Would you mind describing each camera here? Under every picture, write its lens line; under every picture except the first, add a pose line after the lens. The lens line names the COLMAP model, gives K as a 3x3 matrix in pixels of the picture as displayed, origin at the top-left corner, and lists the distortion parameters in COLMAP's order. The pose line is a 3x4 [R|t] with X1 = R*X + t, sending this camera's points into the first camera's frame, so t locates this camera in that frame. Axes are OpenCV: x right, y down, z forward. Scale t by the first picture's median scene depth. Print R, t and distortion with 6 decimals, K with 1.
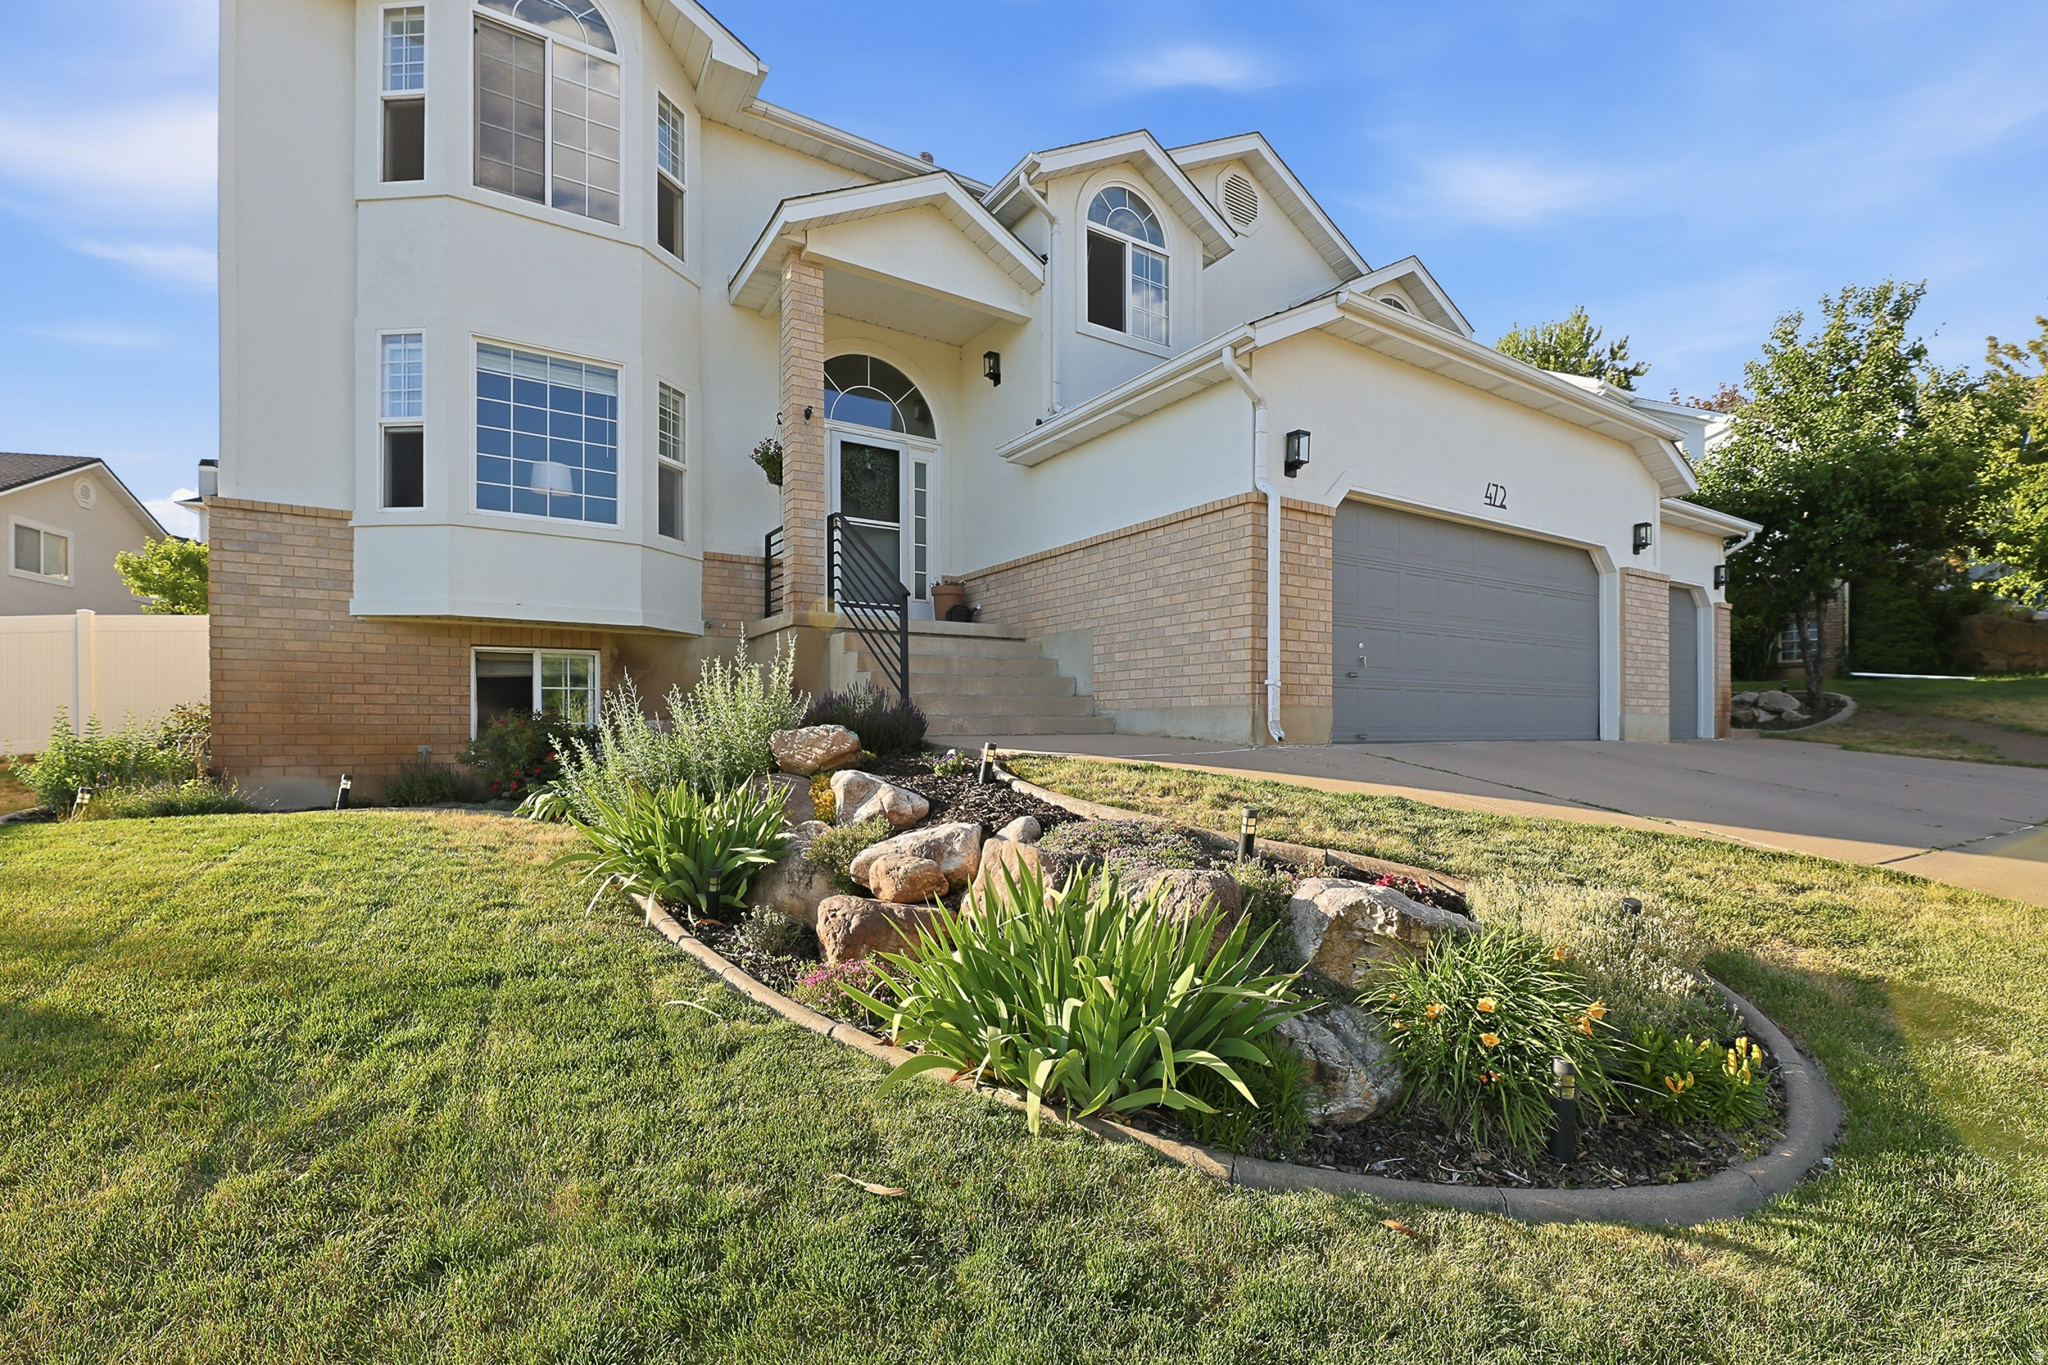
lens RADIAL K [[875.3, 0, 1014.8], [0, 875.3, 711.7], [0, 0, 1]] dist [-0.000331, -0.000313]
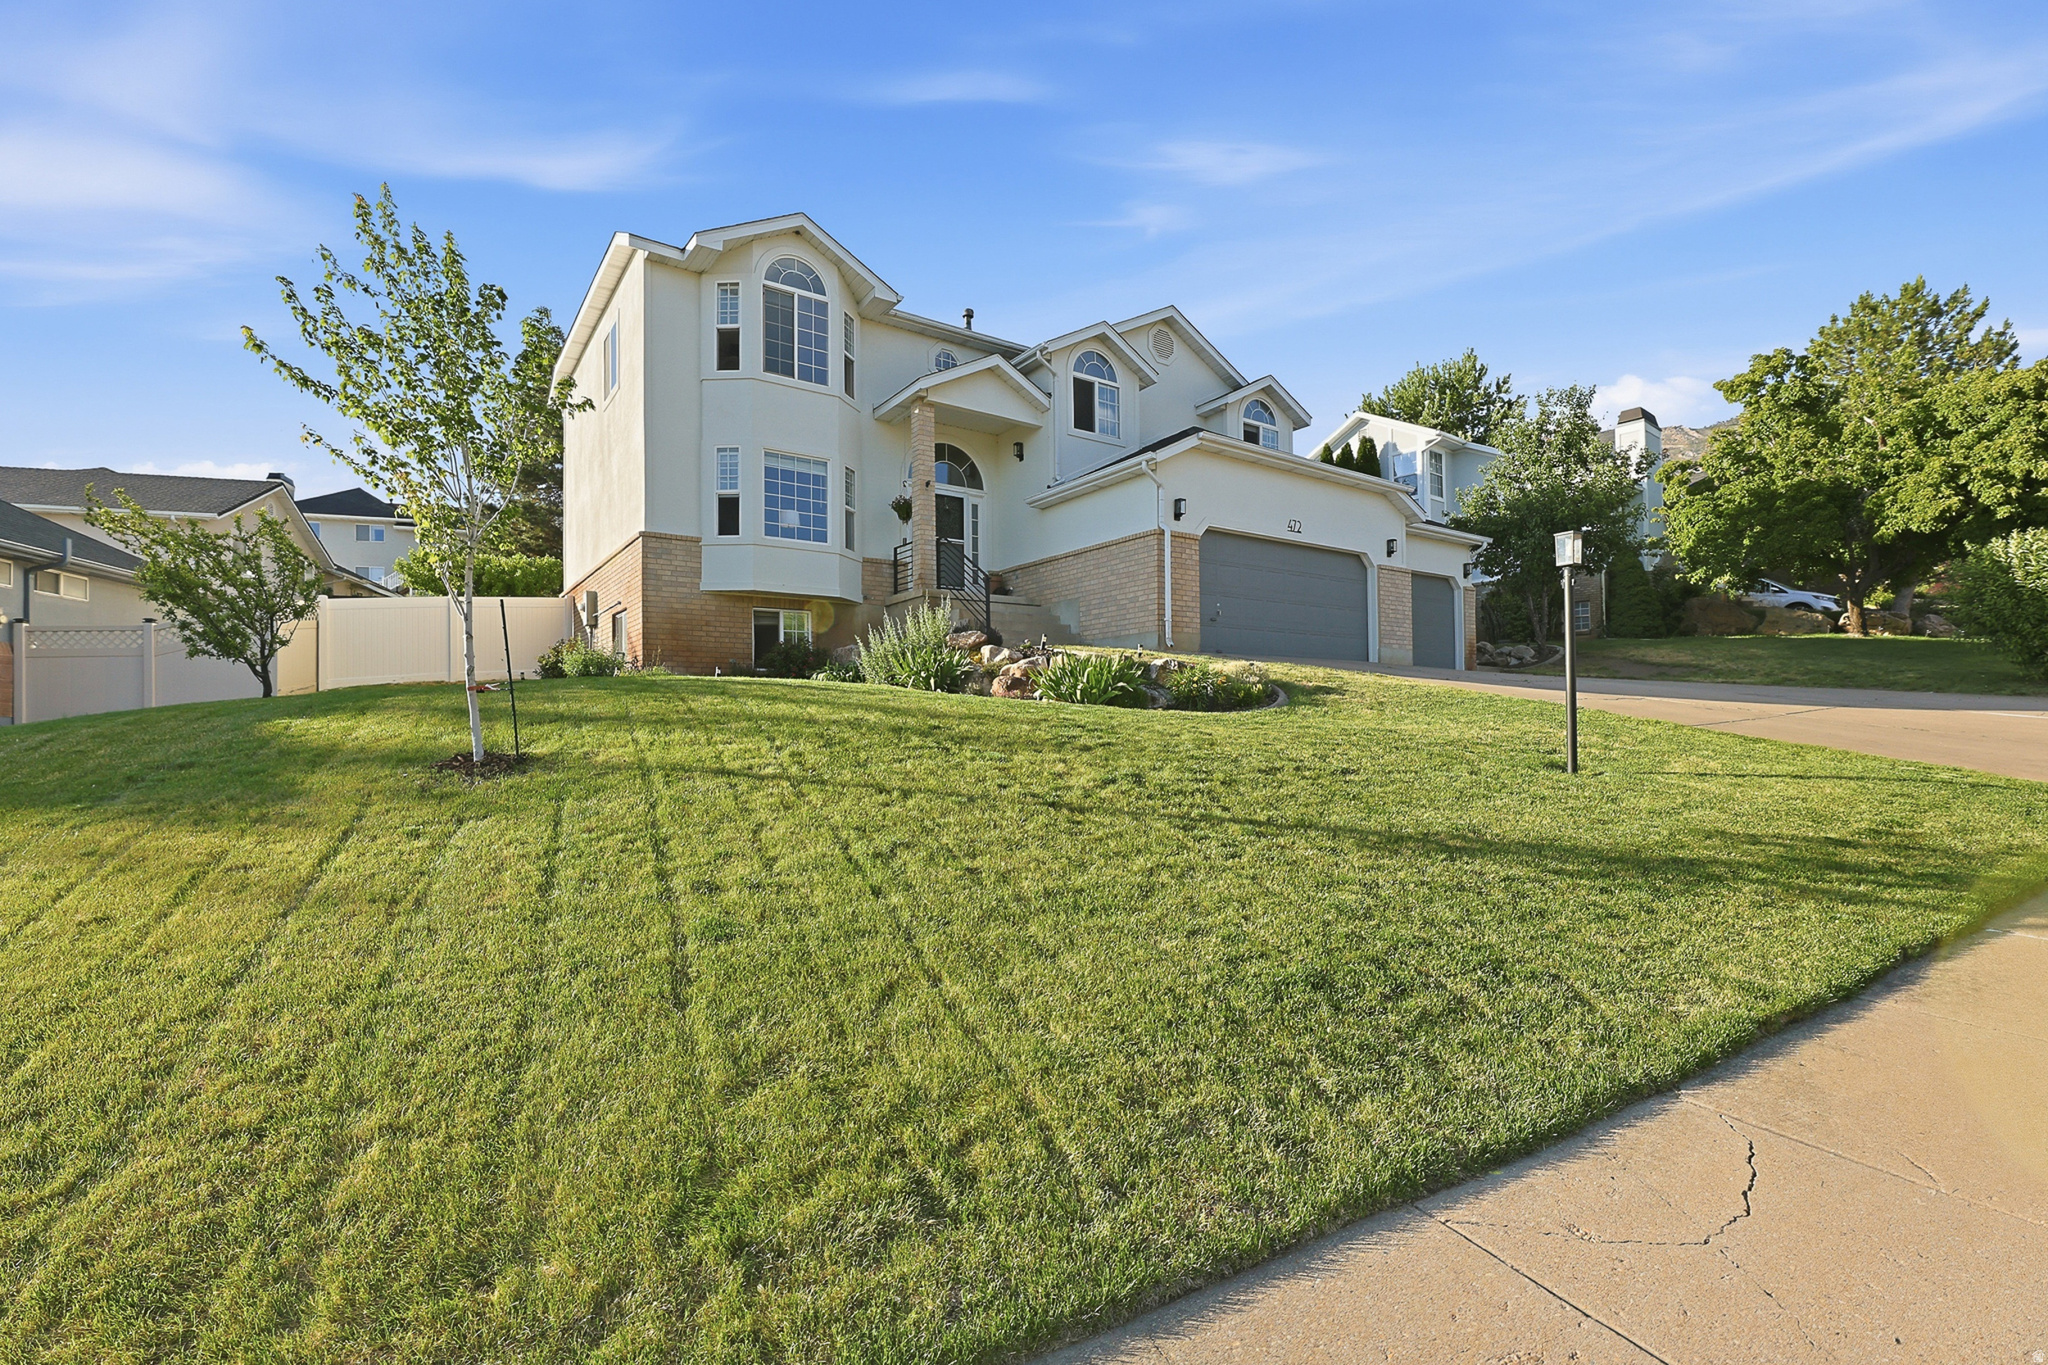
lens RADIAL K [[865.9, 0, 1014.7], [0, 865.9, 685.6], [0, 0, 1]] dist [0.000570, -0.000164]
pose [[0.999448, -0.007267, 0.032420, -0.104156], [0.008157, 0.999591, -0.027419, 0.133853], [-0.032208, 0.027668, 0.999098, -0.790601]]
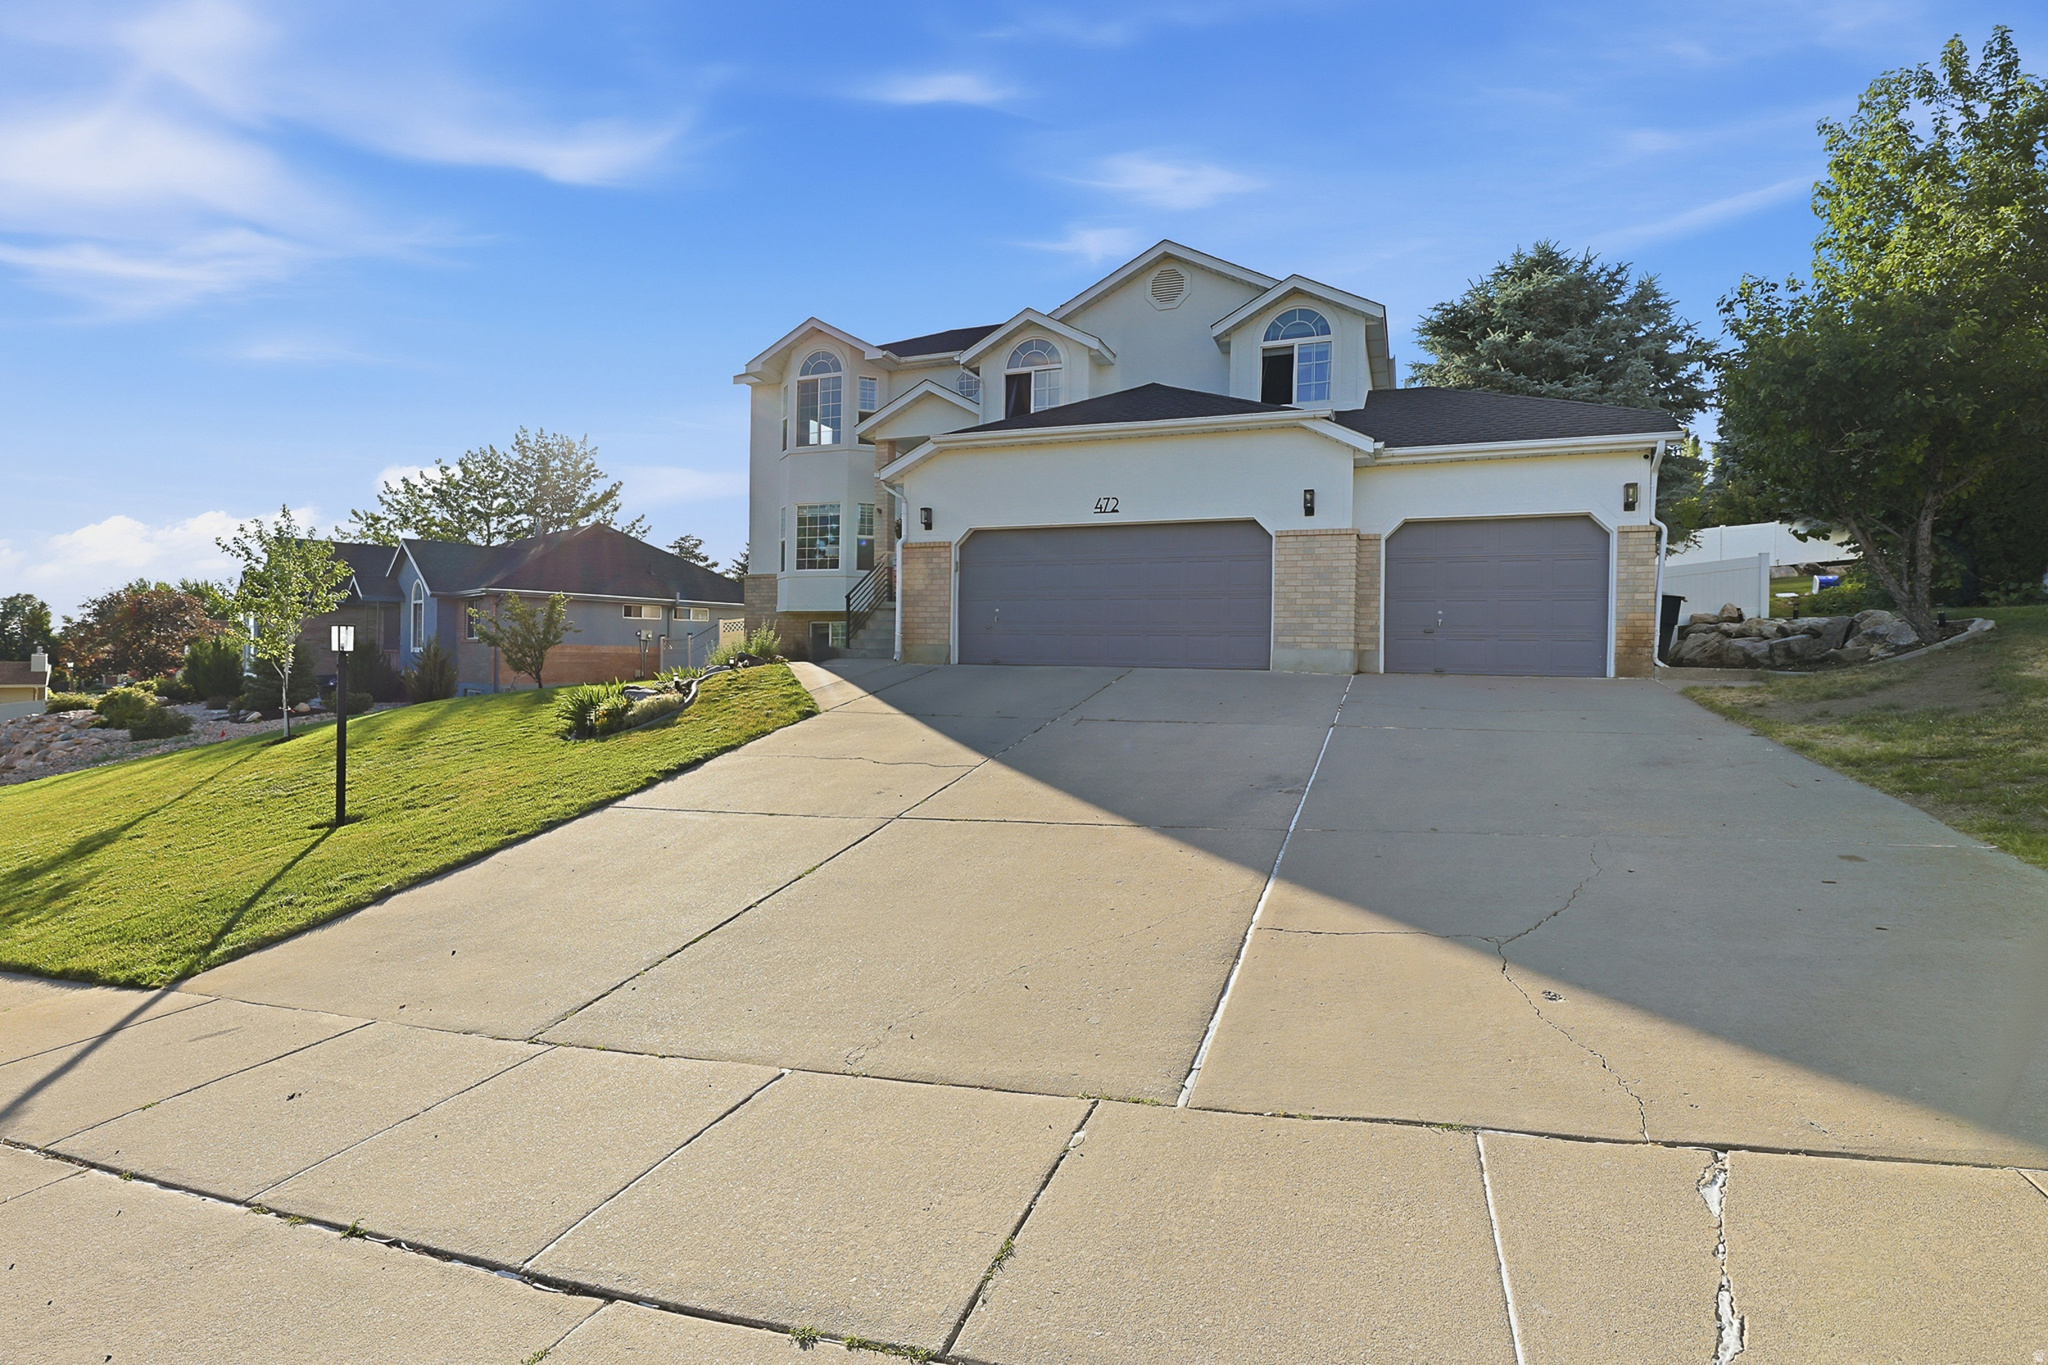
lens RADIAL K [[876.8, 0, 1083.5], [0, 876.8, 647.2], [0, 0, 1]] dist [0.000155, 0.000044]
pose [[0.634986, -0.000793, -0.772523, 1.651439], [-0.003894, 0.999983, -0.004227, 0.006208], [0.772514, 0.005692, 0.634973, 0.000936]]
